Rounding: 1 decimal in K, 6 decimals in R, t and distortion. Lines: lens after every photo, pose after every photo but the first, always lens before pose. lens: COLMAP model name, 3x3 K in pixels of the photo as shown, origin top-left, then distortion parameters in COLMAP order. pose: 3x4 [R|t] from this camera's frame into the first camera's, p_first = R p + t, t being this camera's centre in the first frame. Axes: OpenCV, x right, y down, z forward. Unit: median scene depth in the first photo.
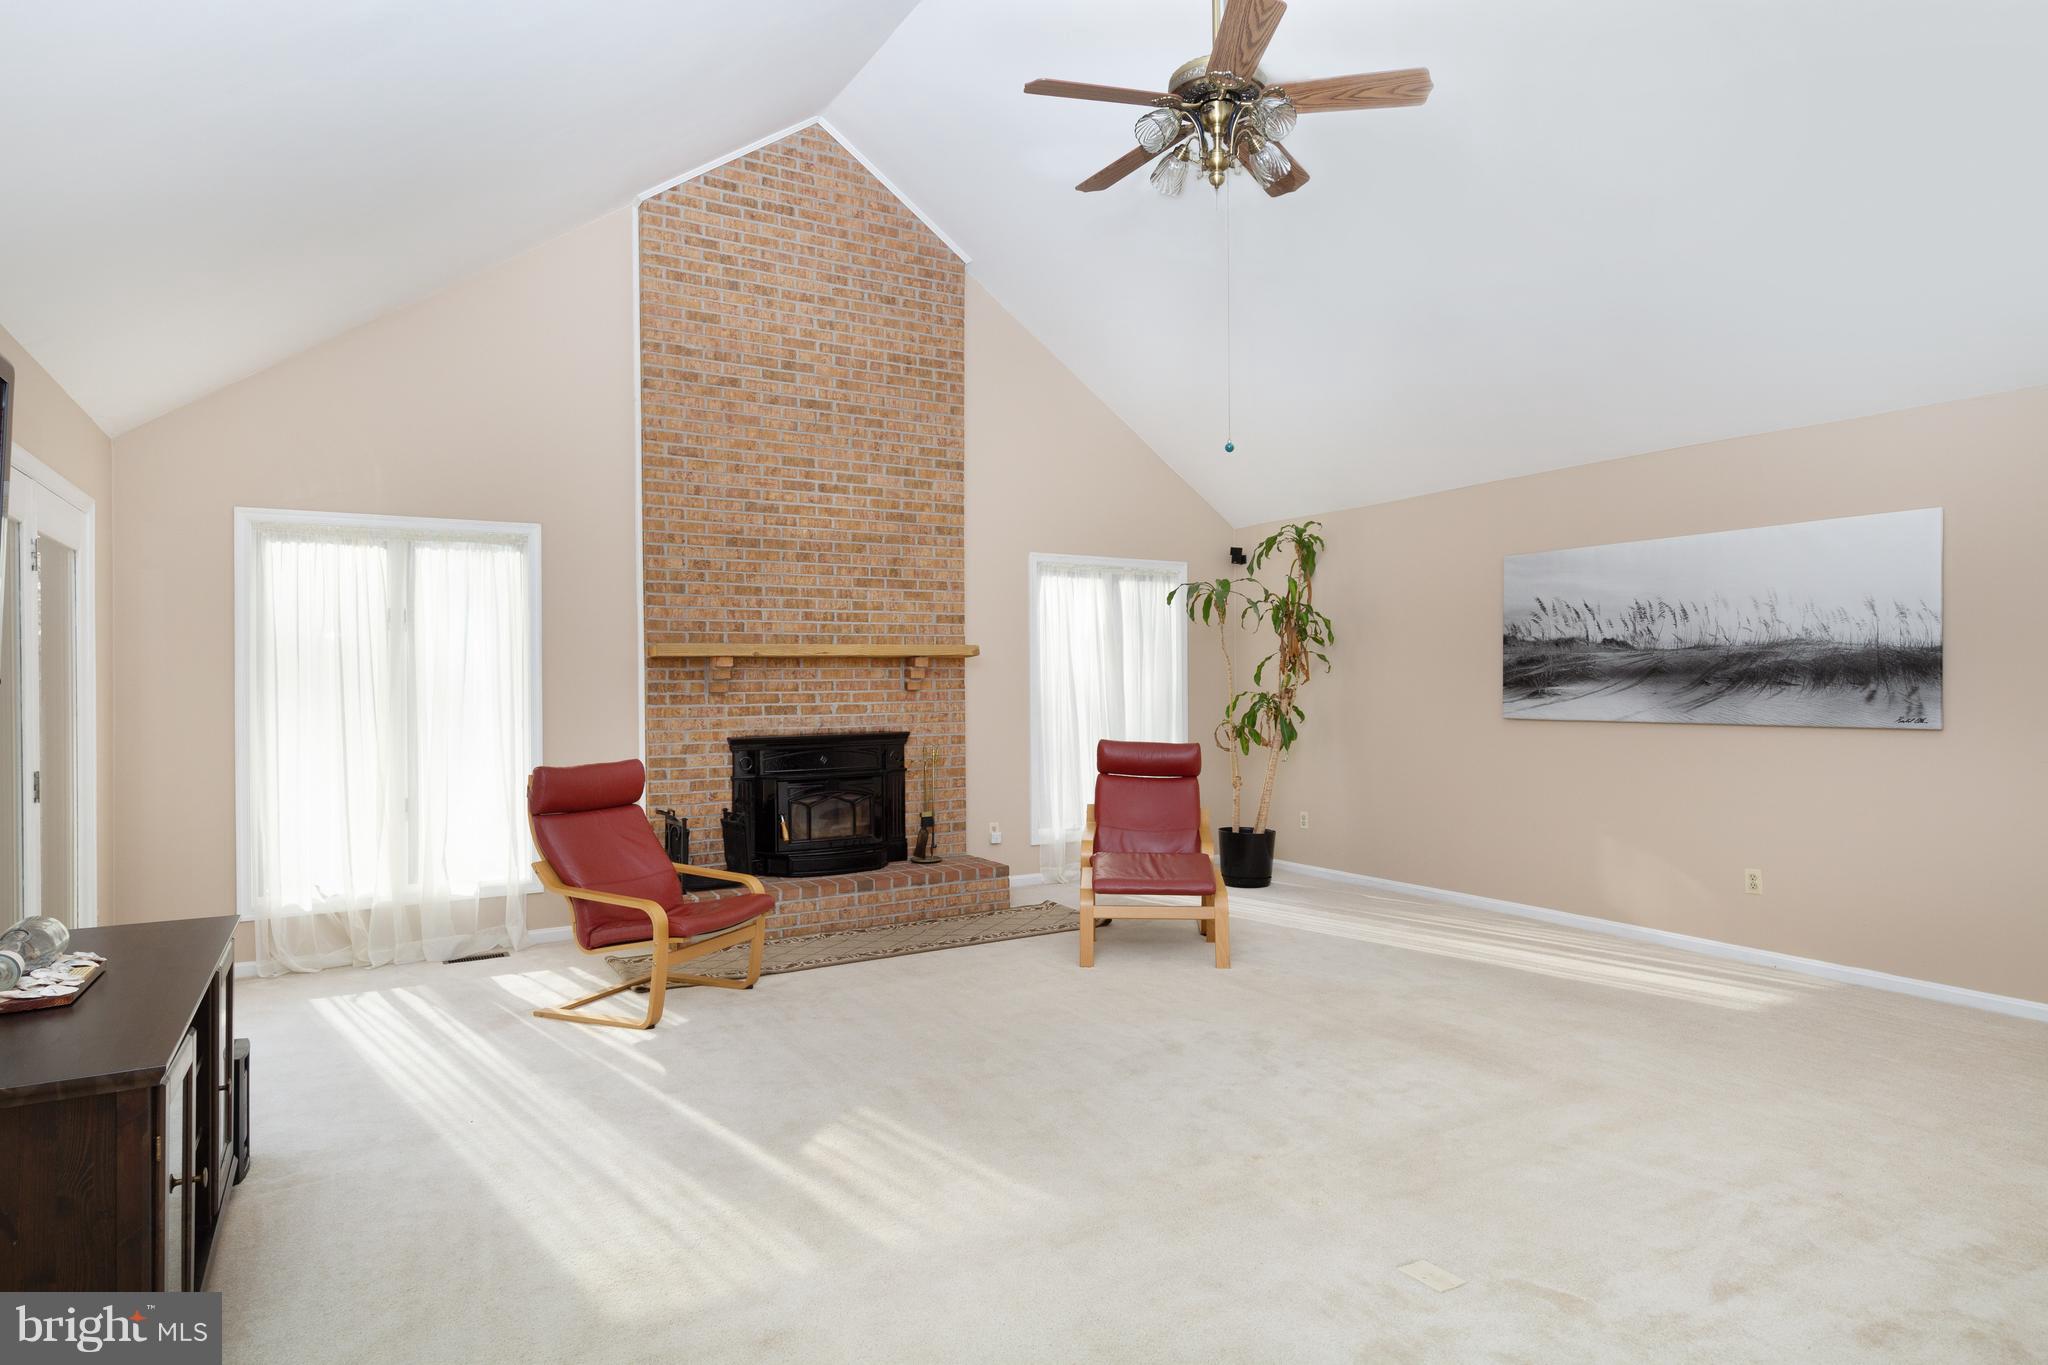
lens RADIAL K [[1131.2, 0, 1008.4], [0, 1131.2, 691.3], [0, 0, 1]] dist [-0.005388, 0.001350]
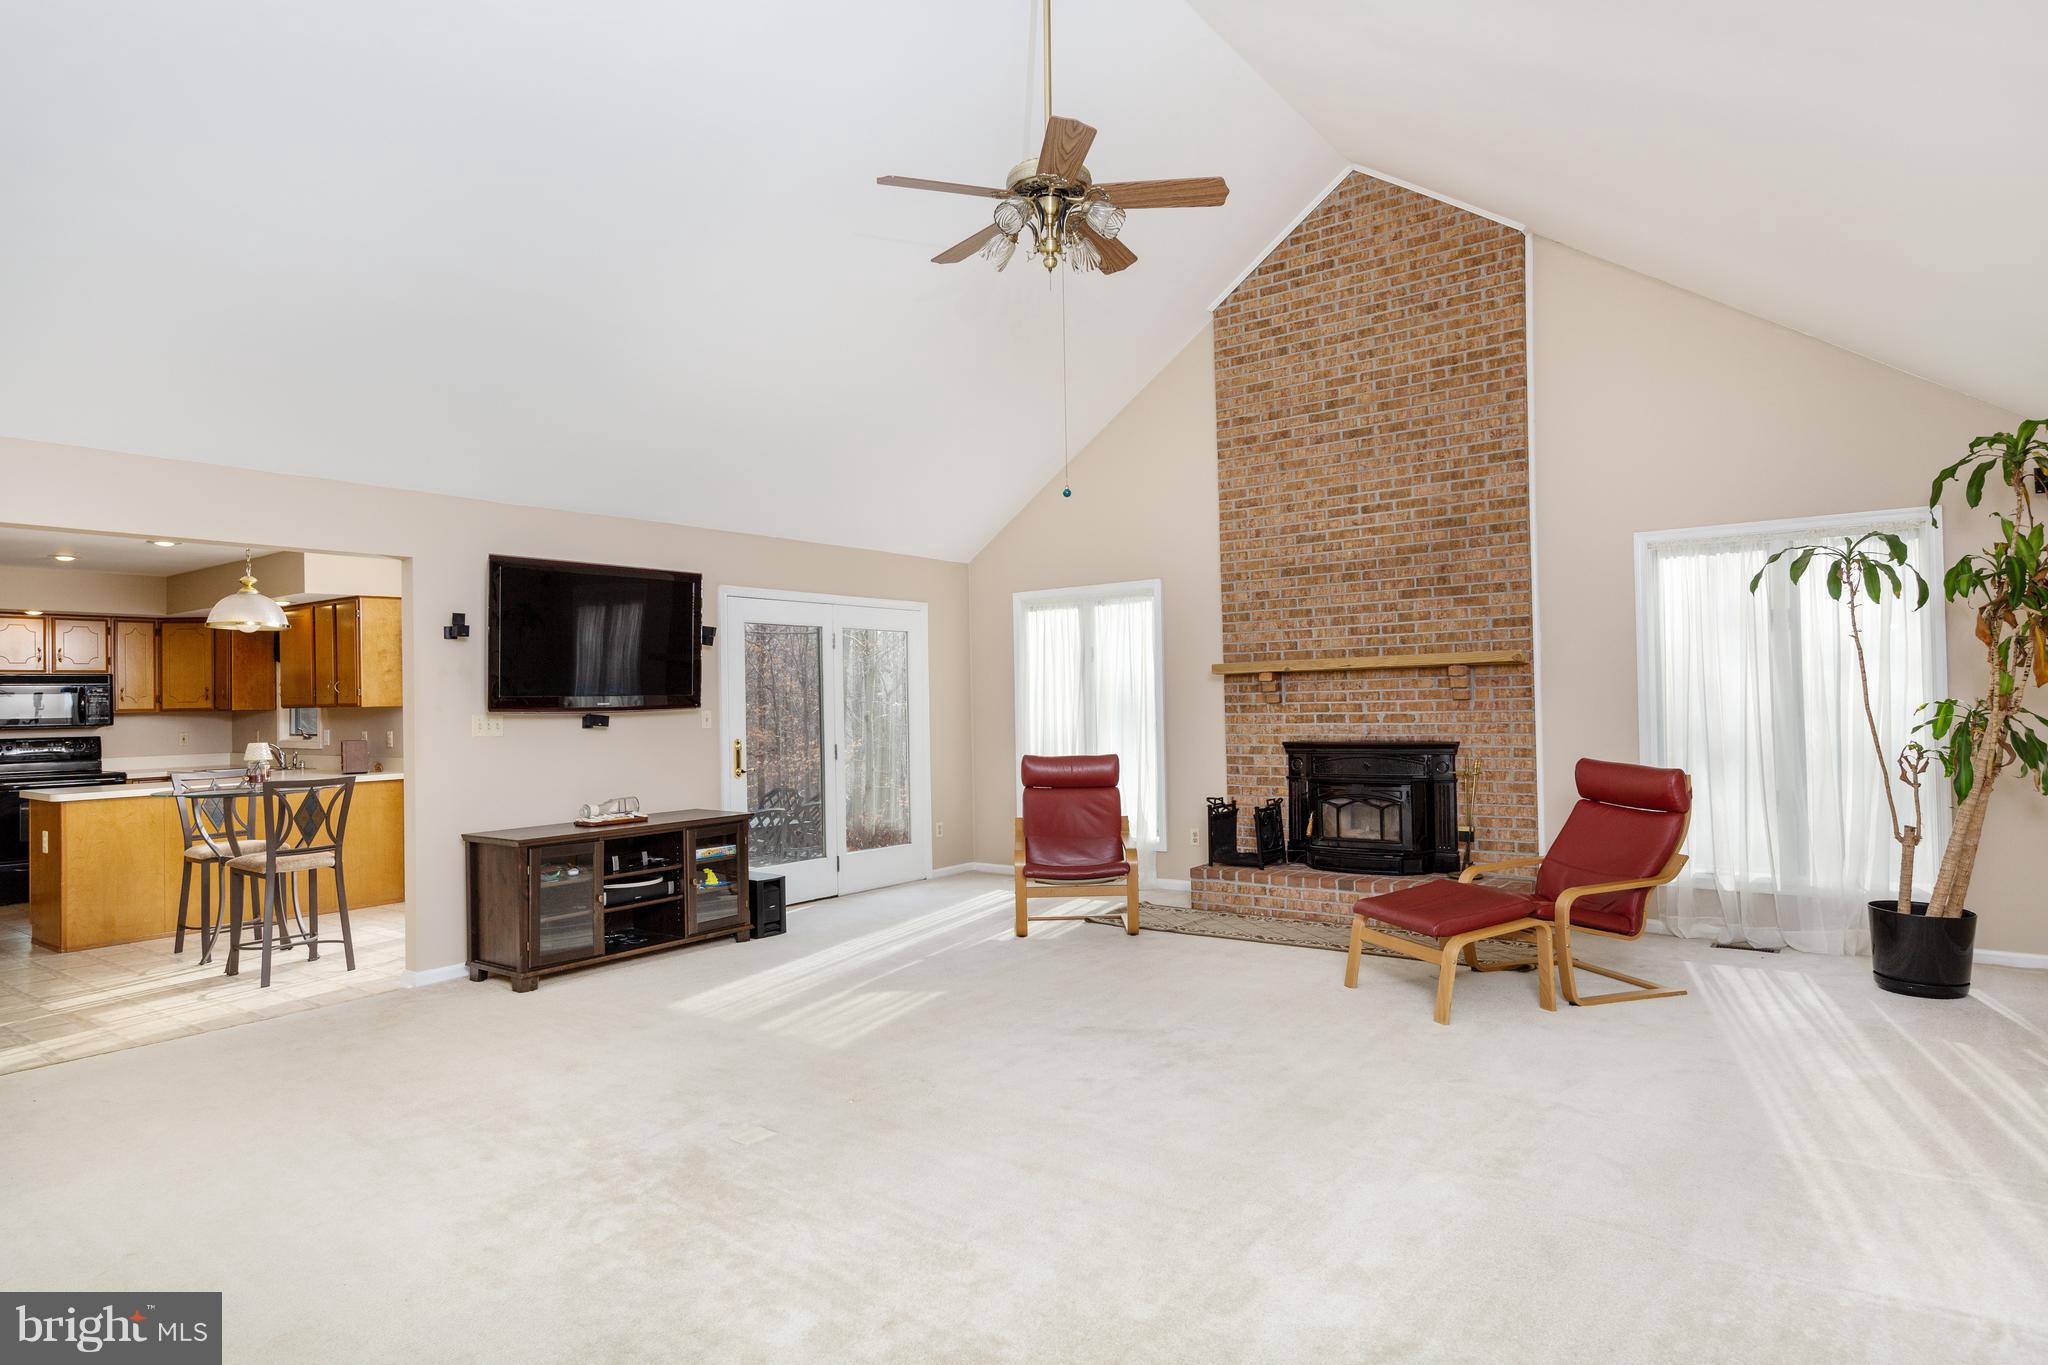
lens RADIAL K [[1131.2, 0, 1027.1], [0, 1131.2, 701.7], [0, 0, 1]] dist [-0.005388, 0.001350]
pose [[0.386728, -0.004460, -0.922183, 0.684748], [0.005696, 0.999981, -0.002448, 0.001269], [0.922176, -0.004306, 0.386746, 0.293590]]
